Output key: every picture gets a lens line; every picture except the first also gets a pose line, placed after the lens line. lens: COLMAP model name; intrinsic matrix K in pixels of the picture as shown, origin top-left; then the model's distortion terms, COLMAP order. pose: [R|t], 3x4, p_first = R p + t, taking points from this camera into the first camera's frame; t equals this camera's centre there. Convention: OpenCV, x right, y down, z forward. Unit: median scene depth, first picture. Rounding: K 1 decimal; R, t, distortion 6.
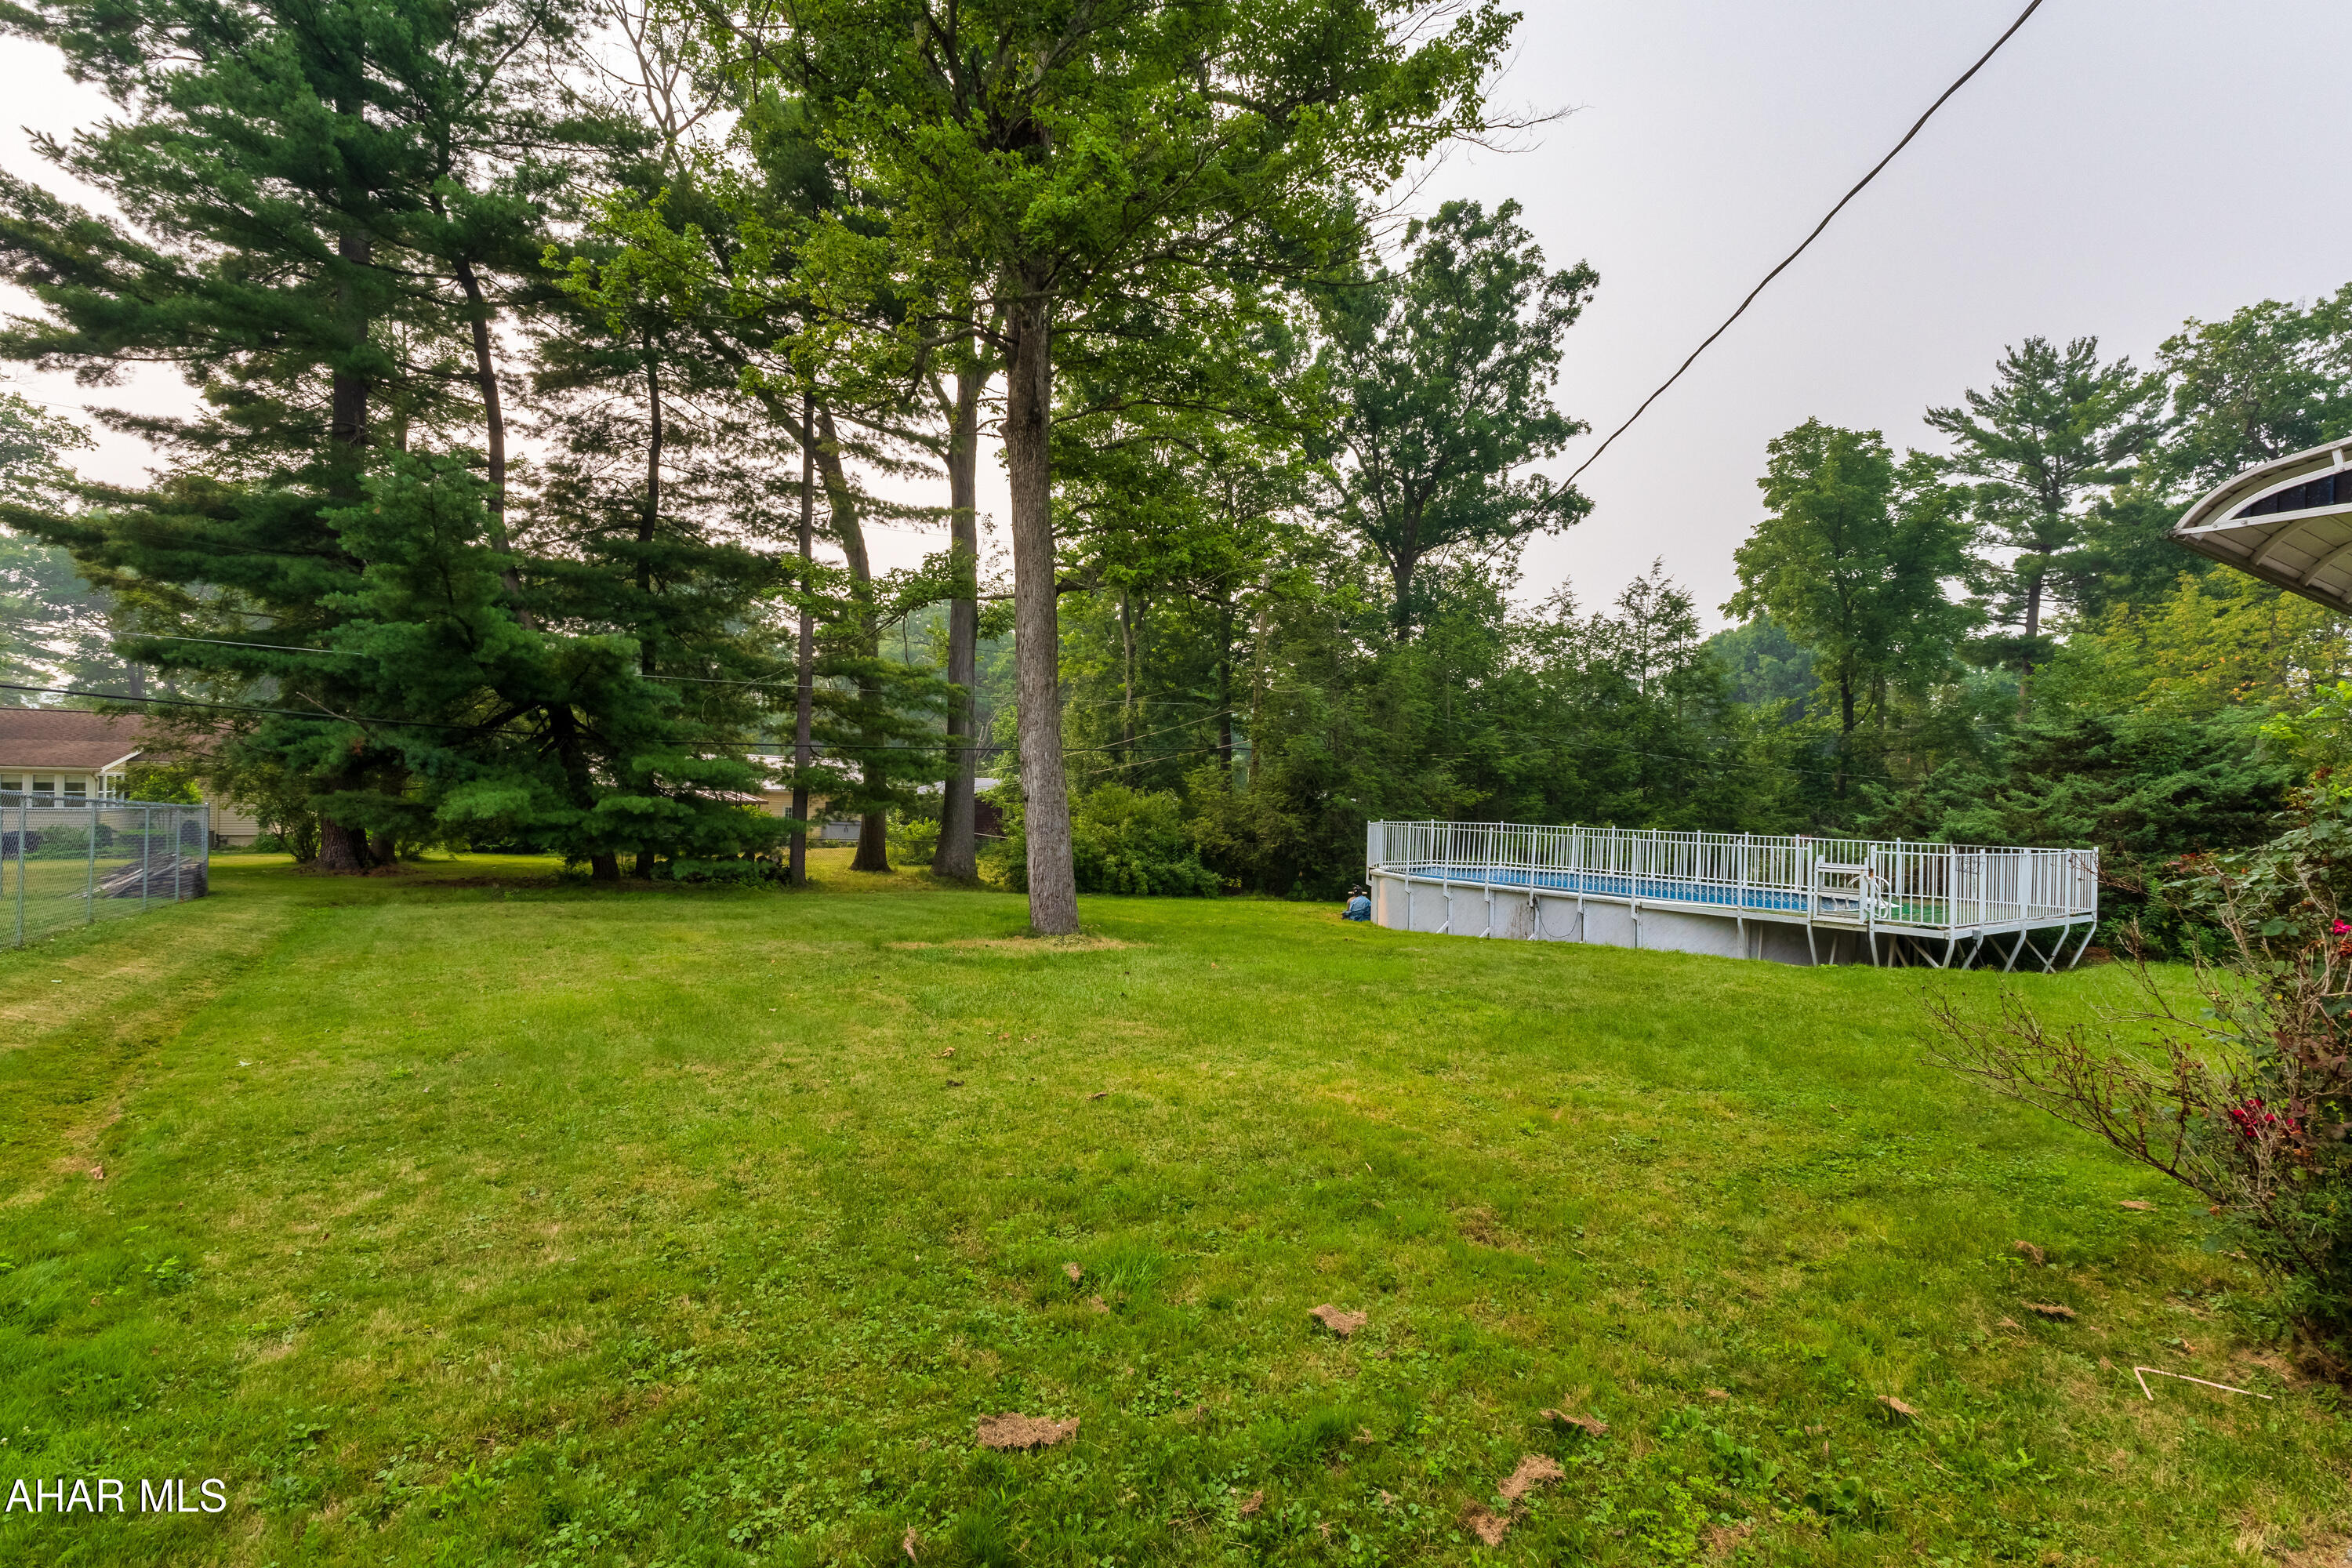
lens RADIAL K [[1098.5, 0, 1176.0], [0, 1098.5, 784.0], [0, 0, 1]] dist [-0.000179, 0.000457]
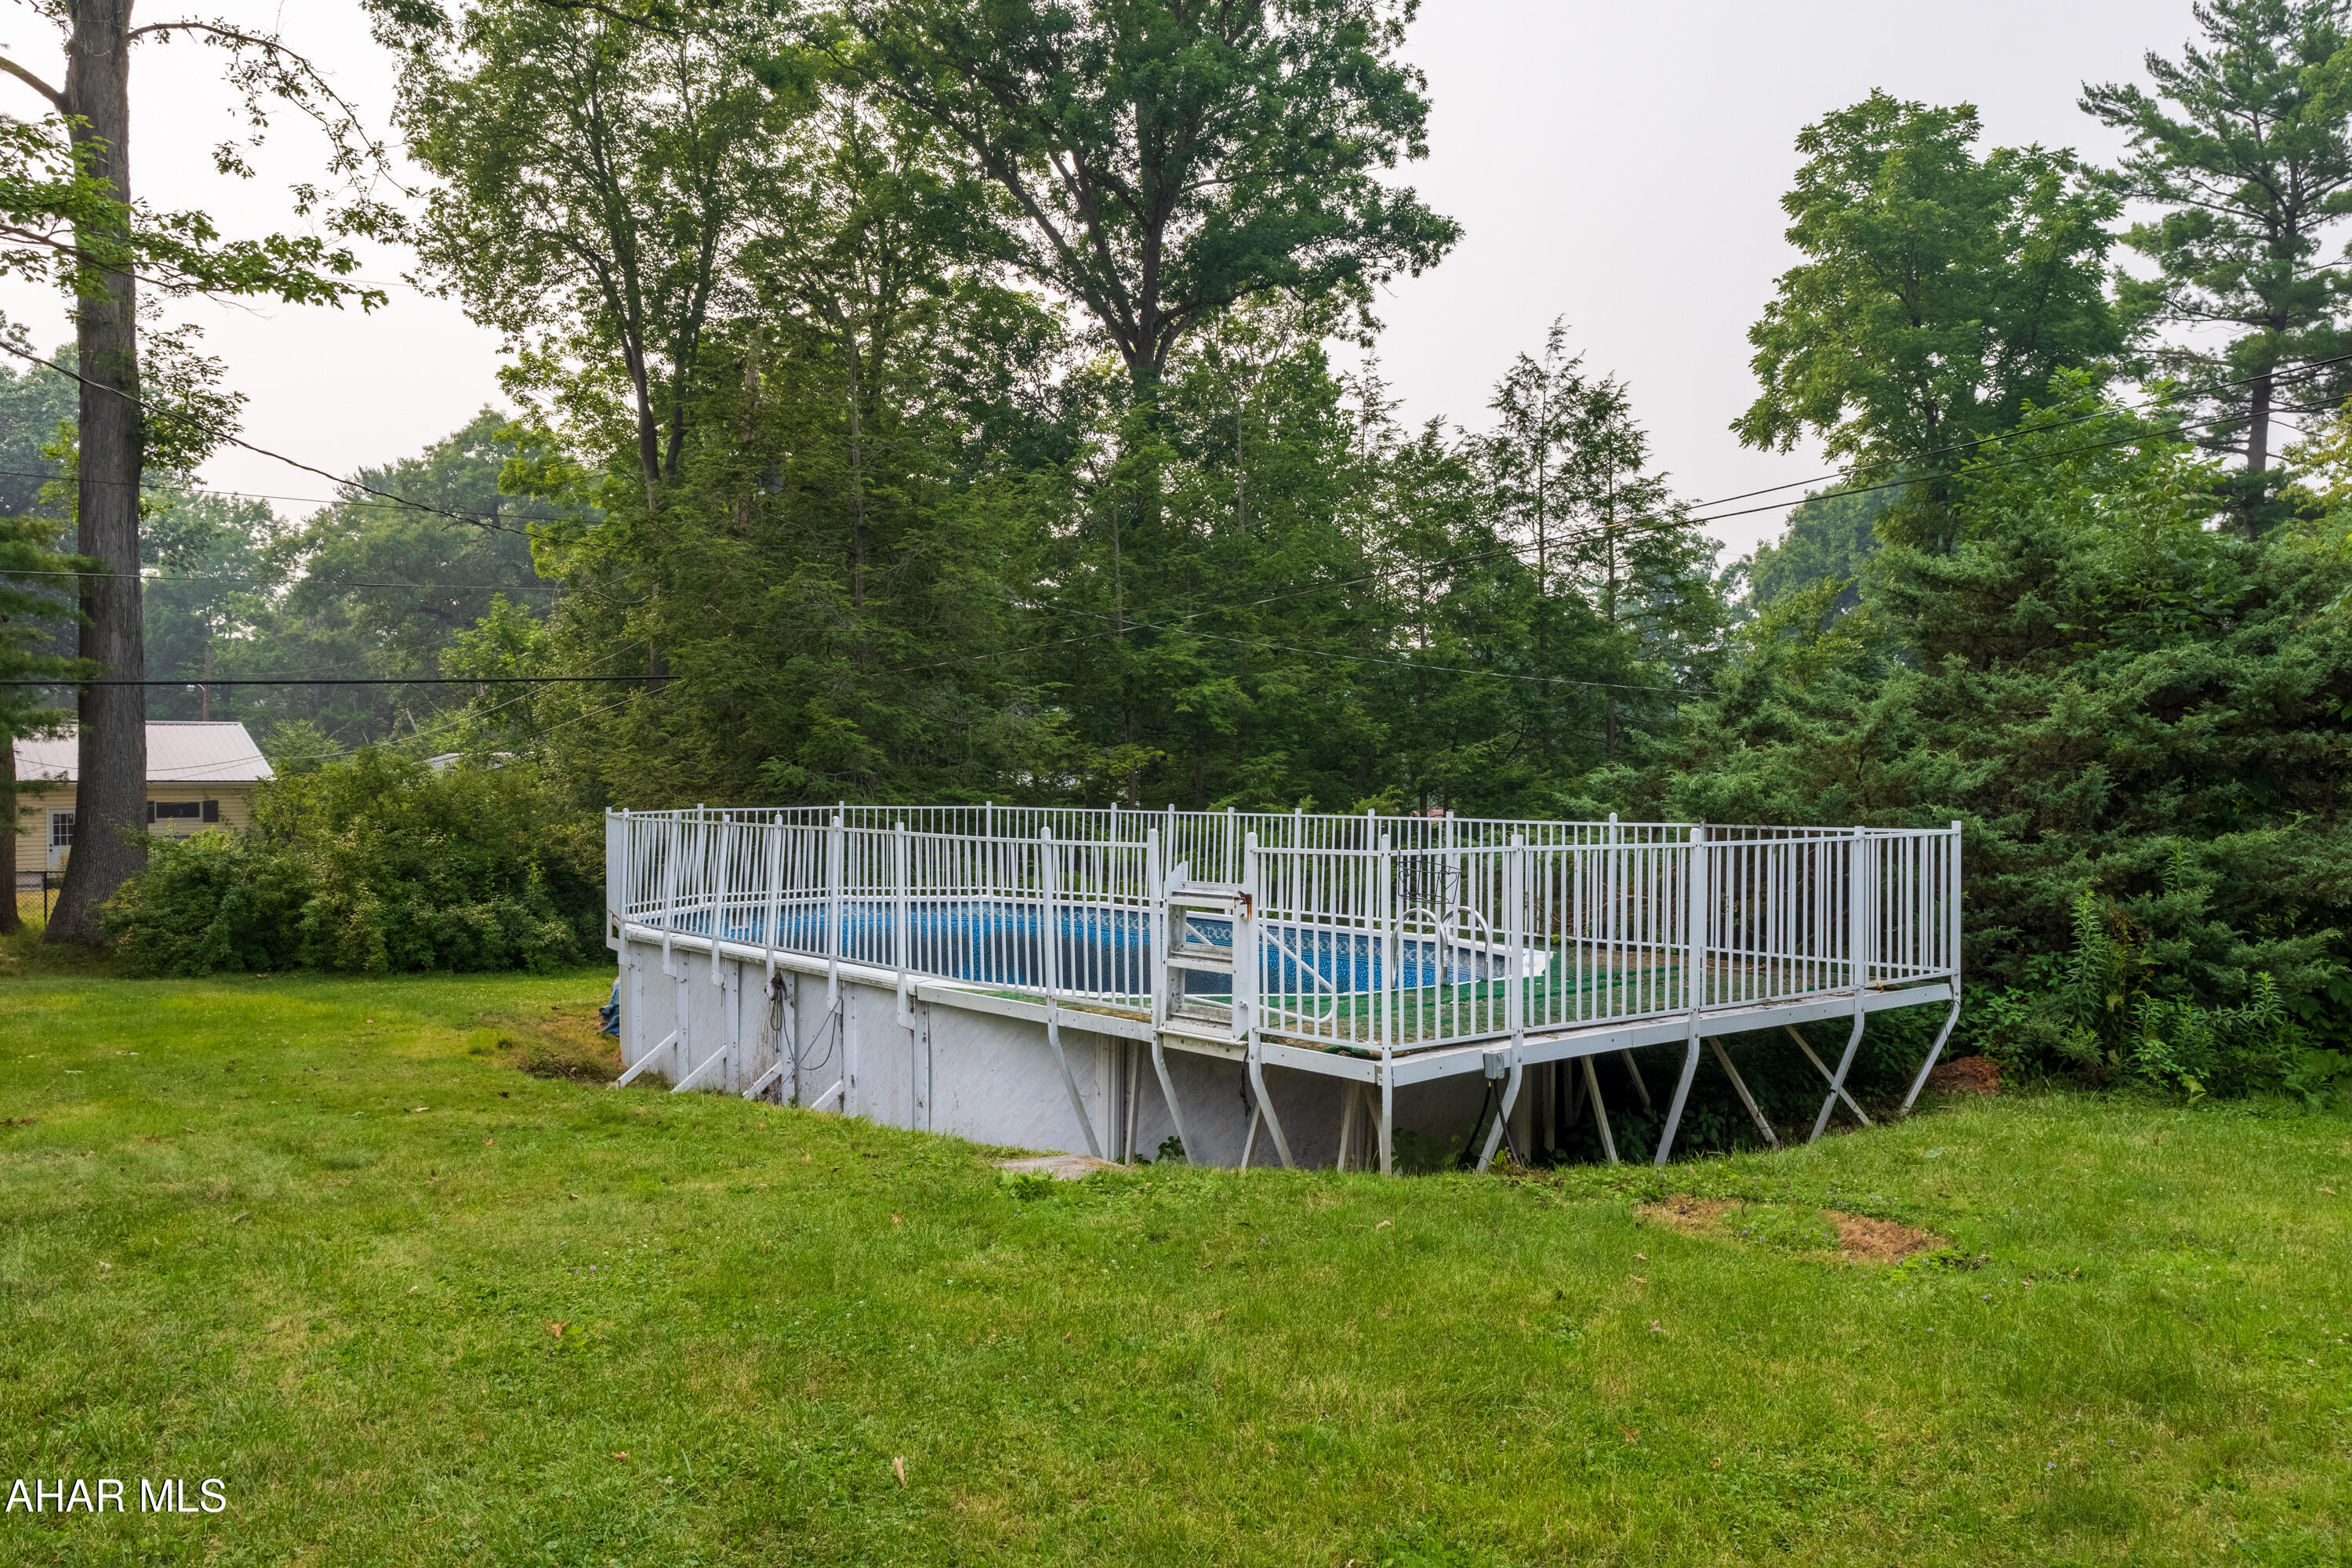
lens RADIAL K [[1773.4, 0, 1176.0], [0, 1773.4, 784.0], [0, 0, 1]] dist [0.009699, -0.005065]
pose [[0.996715, -0.024758, 0.077118, 0.136292], [0.023687, 0.999610, 0.014772, 0.007226], [-0.077453, -0.012897, 0.996913, 0.097391]]
